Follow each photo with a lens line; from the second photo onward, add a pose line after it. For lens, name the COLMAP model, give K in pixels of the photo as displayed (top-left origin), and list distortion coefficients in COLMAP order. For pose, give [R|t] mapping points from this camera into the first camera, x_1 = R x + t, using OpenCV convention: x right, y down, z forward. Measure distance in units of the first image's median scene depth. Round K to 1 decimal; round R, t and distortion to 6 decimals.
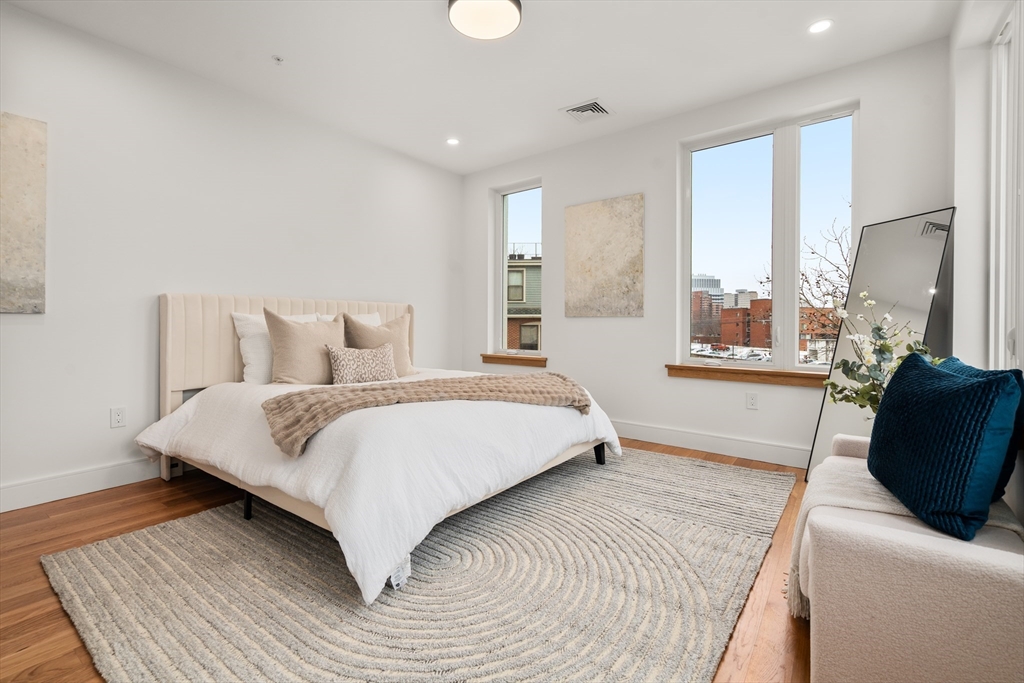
lens RADIAL K [[467.3, 0, 500.6], [0, 467.3, 325.8], [0, 0, 1]] dist [-0.005884, 0.001560]
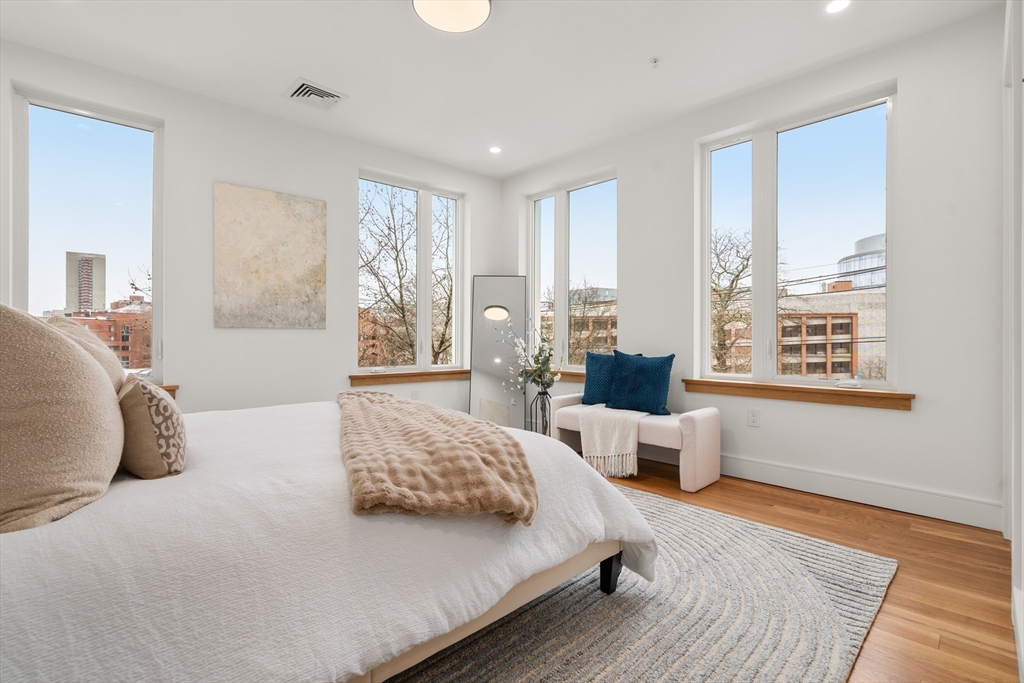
lens RADIAL K [[467.3, 0, 503.2], [0, 467.3, 338.9], [0, 0, 1]] dist [-0.005884, 0.001560]
pose [[0.180274, -0.003948, 0.983608, -0.576251], [0.006989, 0.999972, 0.002733, 0.001010], [-0.983592, 0.006382, 0.180297, 0.457440]]
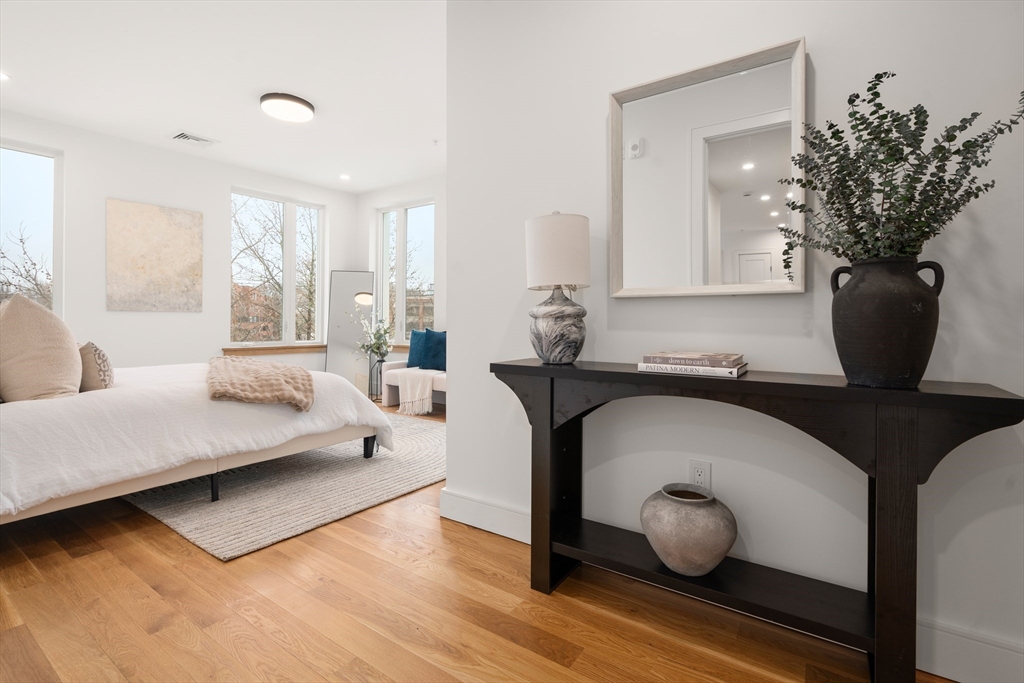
lens RADIAL K [[467.3, 0, 501.1], [0, 467.3, 324.4], [0, 0, 1]] dist [-0.005884, 0.001560]
pose [[-0.016213, -0.009847, 0.999820, -0.946410], [0.001964, 0.999949, 0.009880, 0.002600], [-0.999867, 0.002124, -0.016193, 0.217106]]
